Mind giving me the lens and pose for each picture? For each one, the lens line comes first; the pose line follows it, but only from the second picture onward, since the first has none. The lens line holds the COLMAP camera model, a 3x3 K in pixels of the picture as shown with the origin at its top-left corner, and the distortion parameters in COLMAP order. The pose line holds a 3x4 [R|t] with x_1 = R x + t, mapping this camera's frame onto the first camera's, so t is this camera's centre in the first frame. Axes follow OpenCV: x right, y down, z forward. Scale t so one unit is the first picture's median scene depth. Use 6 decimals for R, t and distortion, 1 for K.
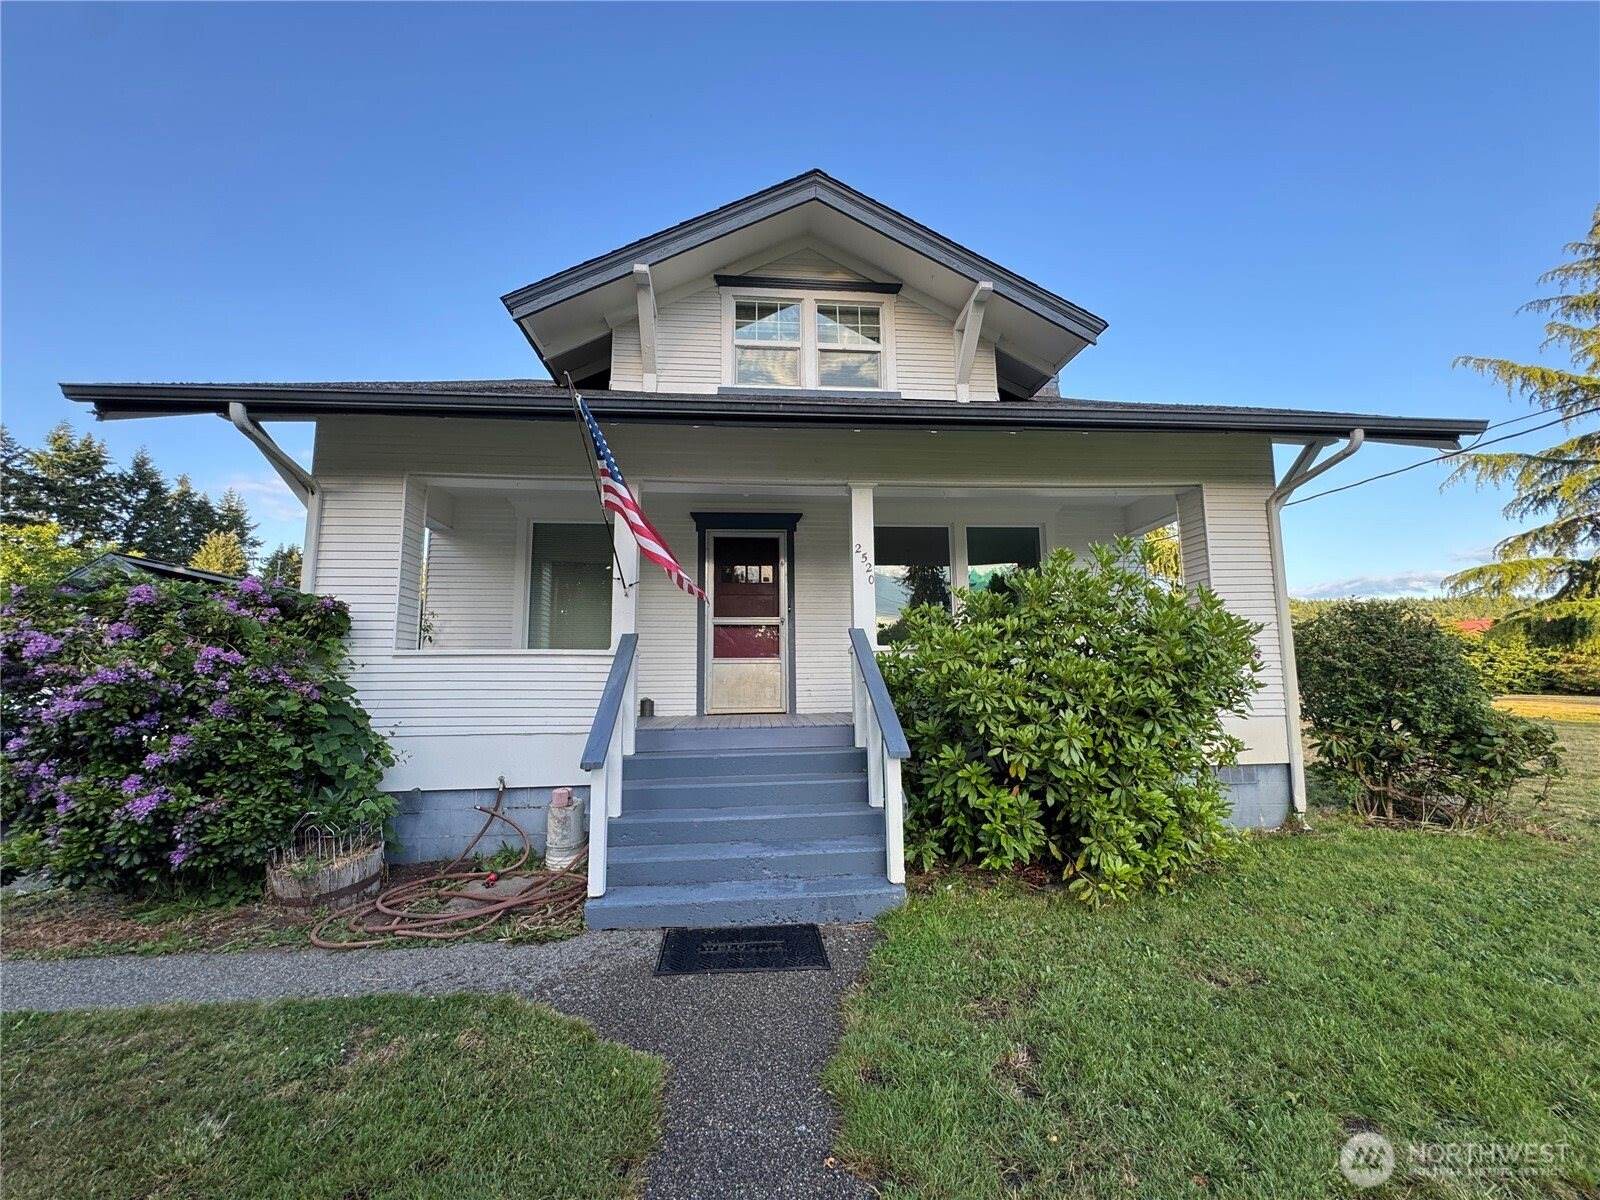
lens RADIAL K [[632.7, 0, 799.7], [0, 632.7, 600.7], [0, 0, 1]] dist [-0.003366, 0.000121]
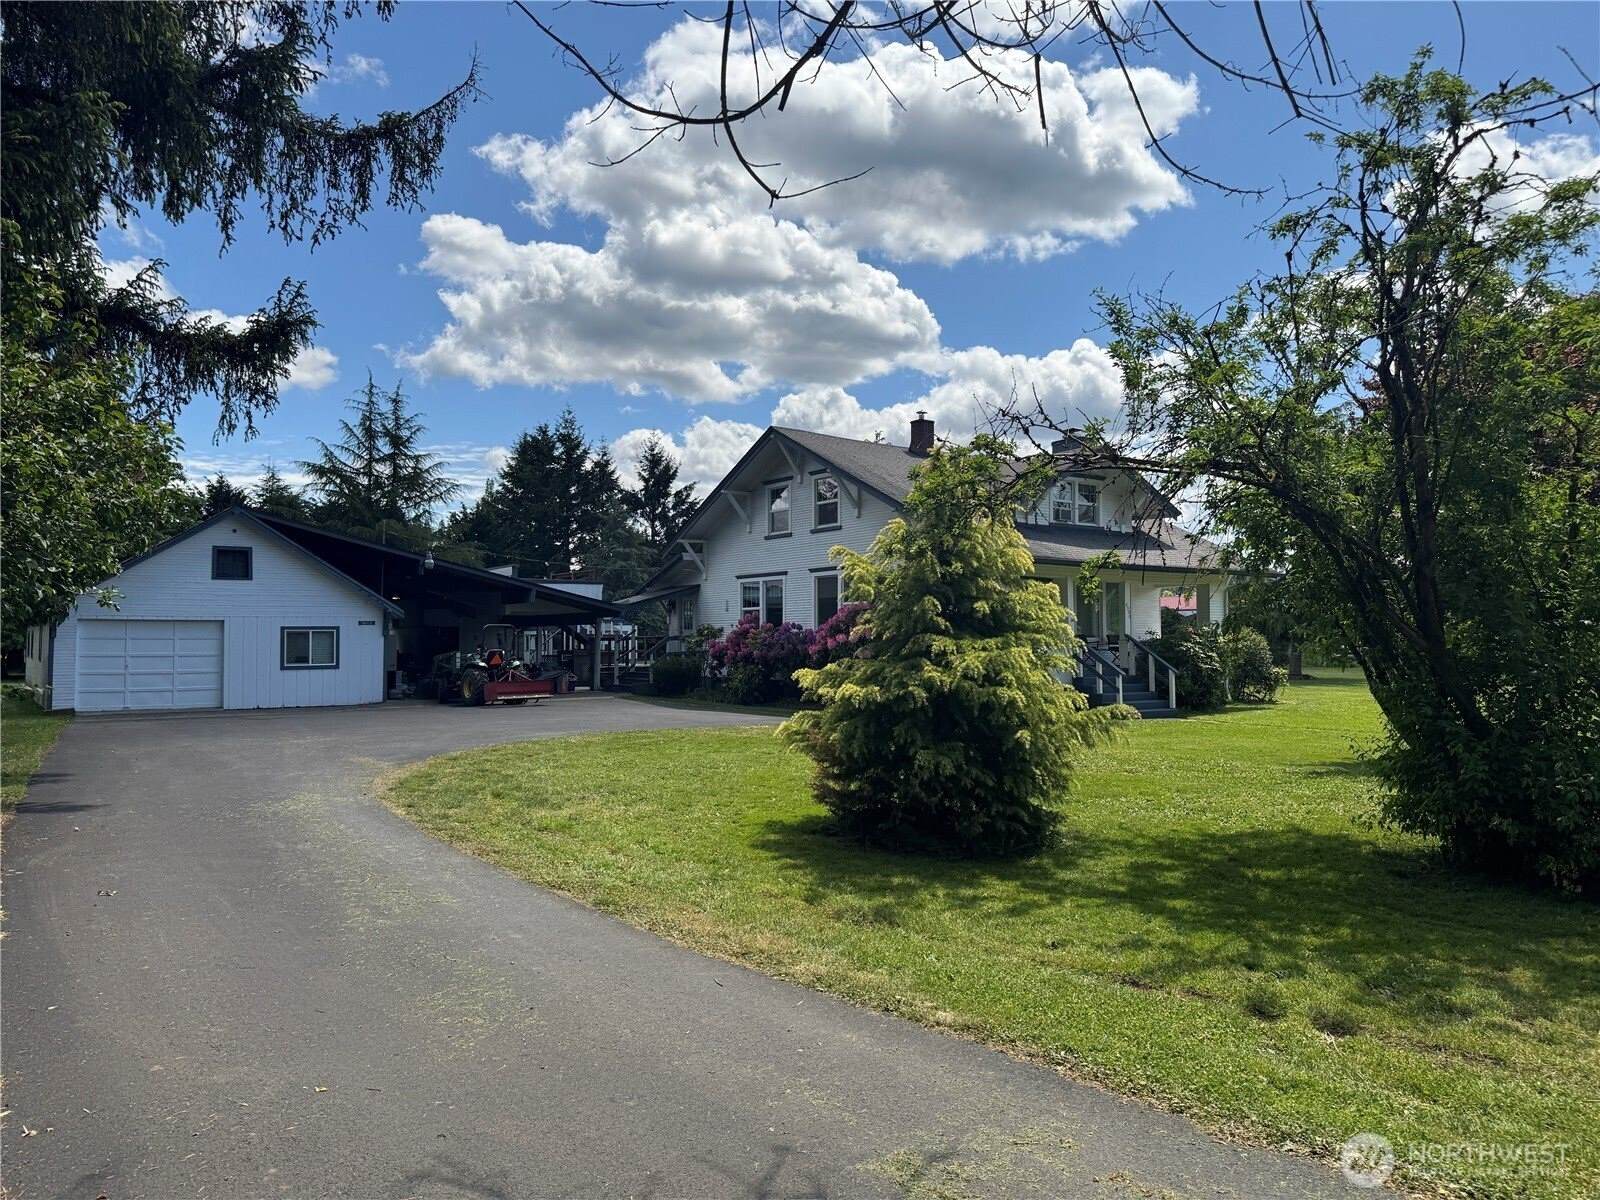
lens RADIAL K [[1123.7, 0, 810.0], [0, 1123.7, 597.6], [0, 0, 1]] dist [0.047826, -0.015480]
pose [[0.853501, 0.032751, 0.520061, -2.998526], [-0.073718, 0.995574, 0.058286, -0.247956], [-0.515851, -0.088086, 0.852138, -2.034332]]
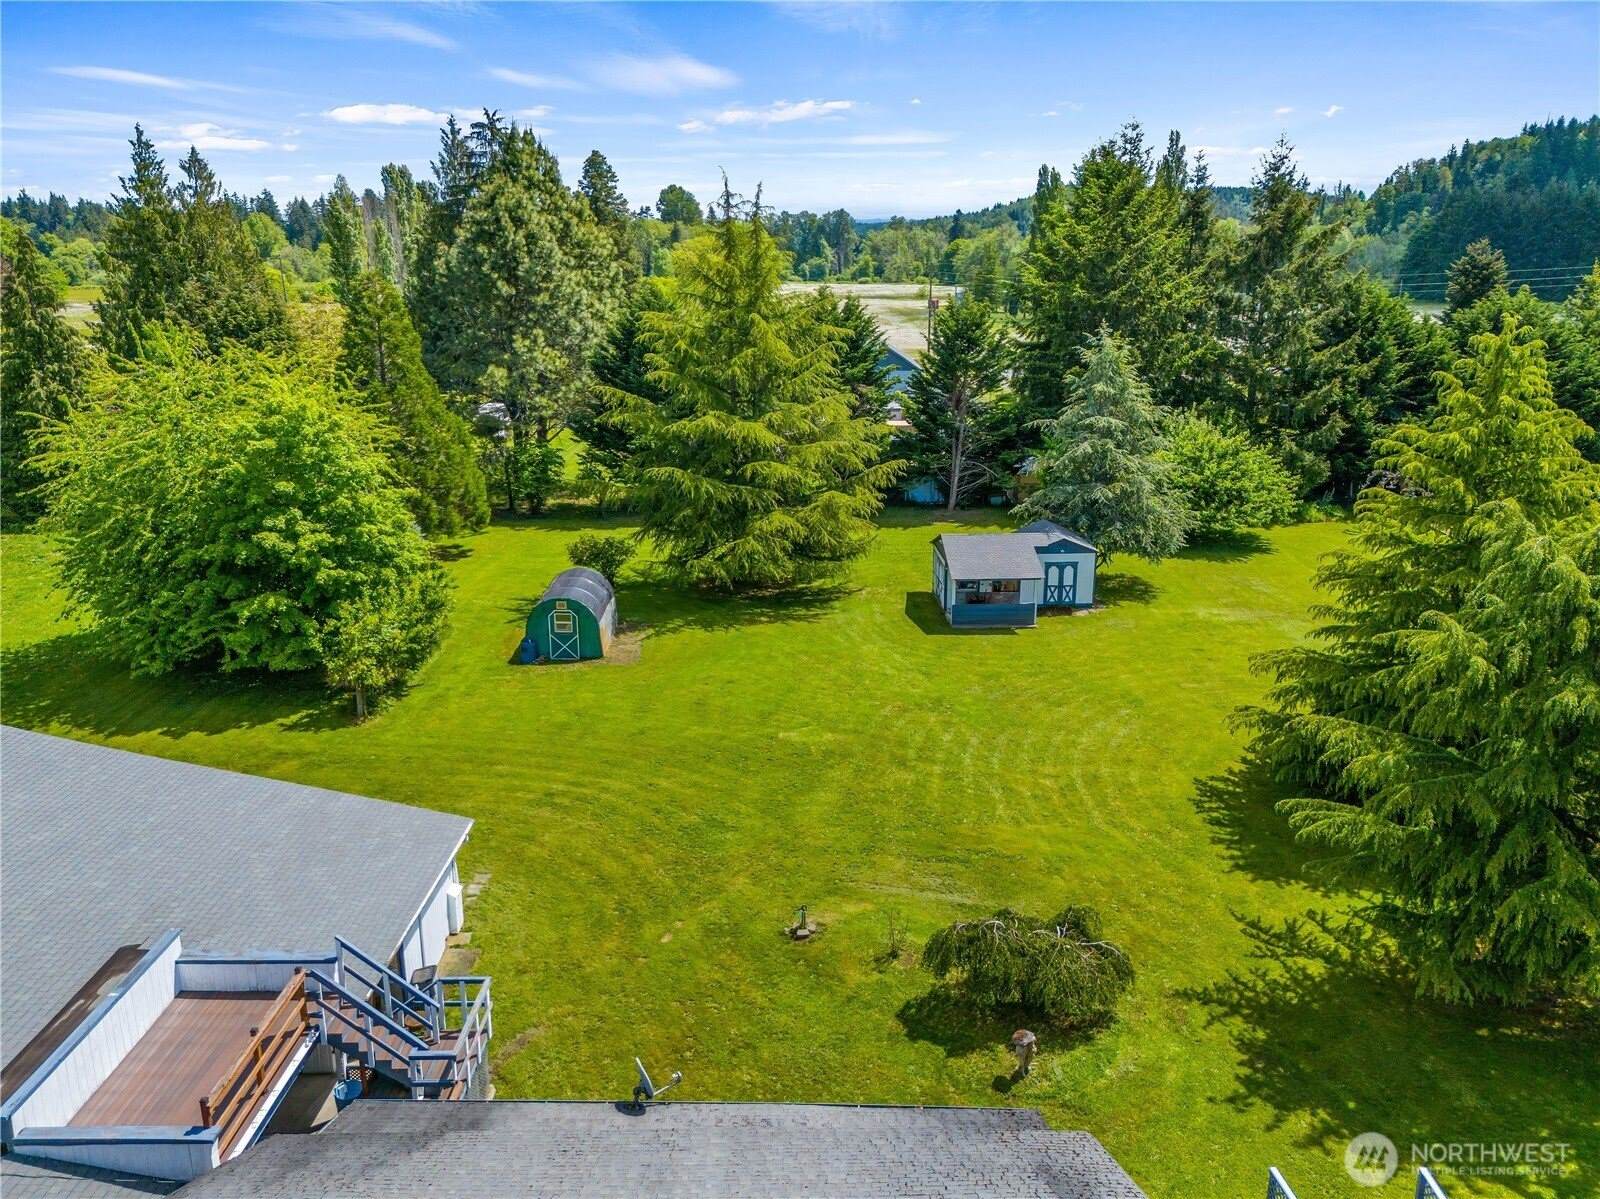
lens RADIAL K [[1193.4, 0, 794.2], [0, 1193.4, 599.7], [0, 0, 1]] dist [0.068345, -0.068602]
pose [[0.994678, 0.044693, -0.092834, 0.240468], [-0.004649, 0.919570, 0.392898, -1.968194], [0.102927, -0.390376, 0.914884, 1.071772]]
